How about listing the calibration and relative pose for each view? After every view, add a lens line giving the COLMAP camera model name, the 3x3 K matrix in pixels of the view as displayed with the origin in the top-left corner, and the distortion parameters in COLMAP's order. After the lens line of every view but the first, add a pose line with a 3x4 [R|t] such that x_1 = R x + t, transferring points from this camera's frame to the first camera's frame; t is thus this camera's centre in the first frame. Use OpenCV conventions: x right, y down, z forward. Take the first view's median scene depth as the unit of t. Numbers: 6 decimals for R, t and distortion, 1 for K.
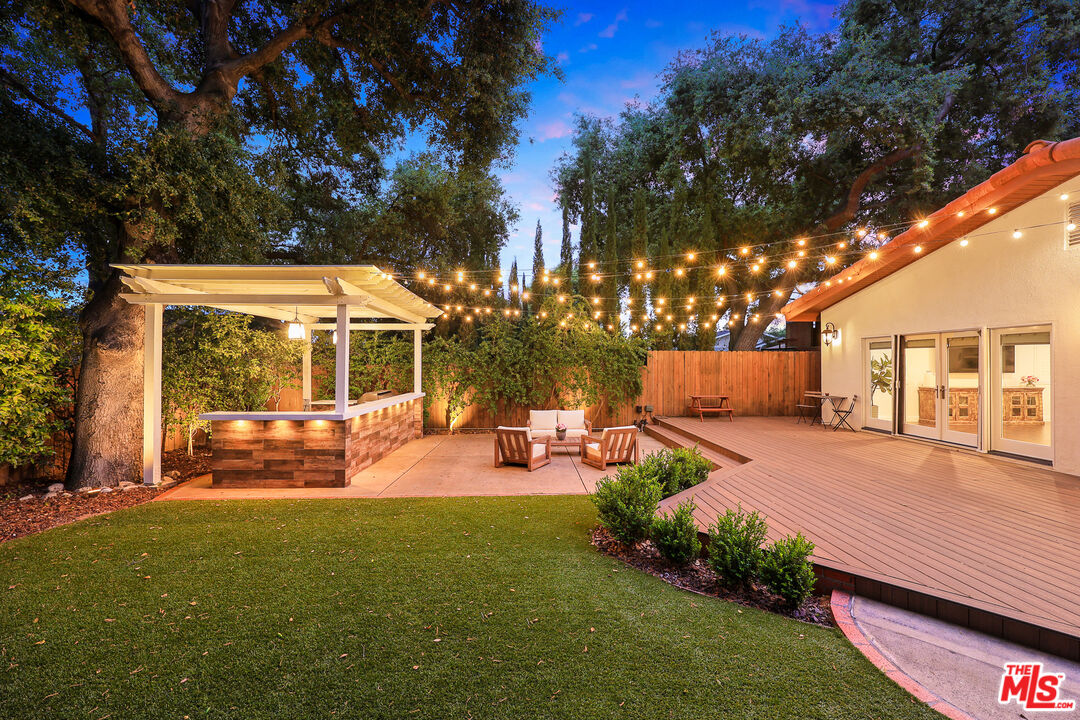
lens RADIAL K [[447.0, 0, 543.0], [0, 447.0, 364.8], [0, 0, 1]] dist [0.001810, -0.000766]
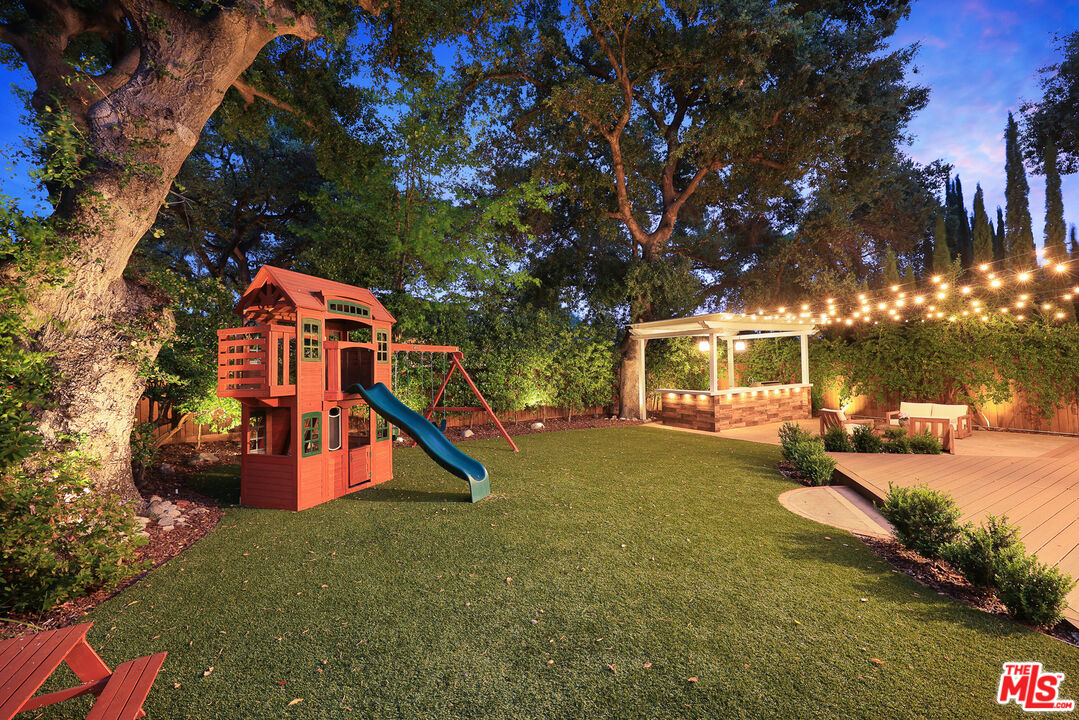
lens RADIAL K [[417.4, 0, 537.7], [0, 417.4, 356.0], [0, 0, 1]] dist [-0.000449, -0.000014]
pose [[0.476392, -0.029492, -0.878738, 0.723663], [0.027935, 0.999440, -0.018399, -0.029817], [0.878789, -0.015783, 0.476950, -0.455670]]
